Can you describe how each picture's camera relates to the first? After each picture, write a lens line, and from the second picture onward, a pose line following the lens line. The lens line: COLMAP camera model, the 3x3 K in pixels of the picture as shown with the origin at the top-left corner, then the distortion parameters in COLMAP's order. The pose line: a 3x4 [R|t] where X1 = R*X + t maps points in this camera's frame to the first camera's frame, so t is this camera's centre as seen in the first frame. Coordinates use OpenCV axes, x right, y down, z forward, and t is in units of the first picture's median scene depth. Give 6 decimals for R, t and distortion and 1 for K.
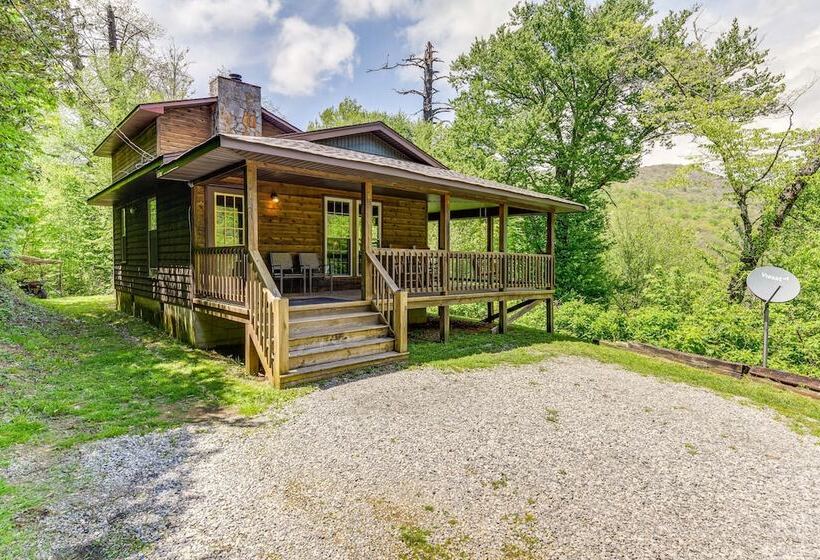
lens RADIAL K [[450.4, 0, 412.4], [0, 450.4, 279.8], [0, 0, 1]] dist [0.002026, 0.000312]
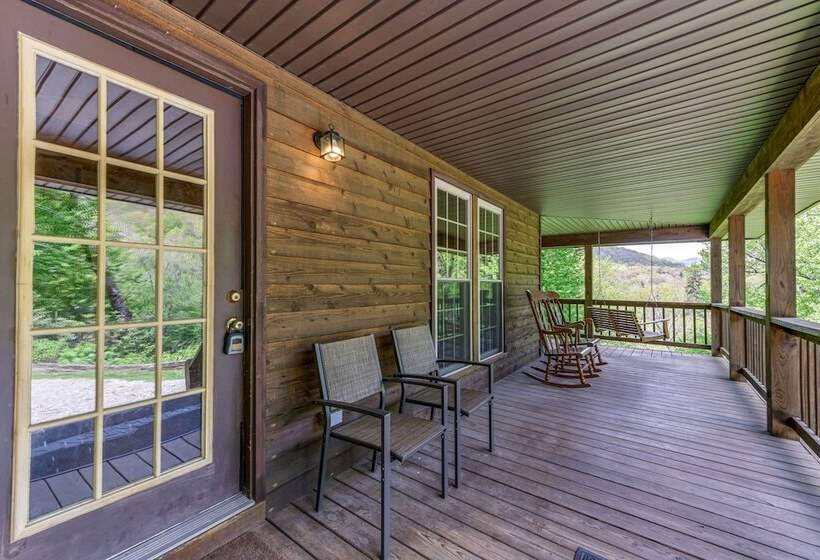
lens RADIAL K [[332.3, 0, 410.0], [0, 332.3, 280.0], [0, 0, 1]] dist [0.000674, -0.000002]
pose [[0.985622, -0.004240, 0.168911, -0.281480], [0.015481, 0.997746, -0.065294, -0.080331], [-0.168254, 0.066971, 0.983466, 0.767363]]
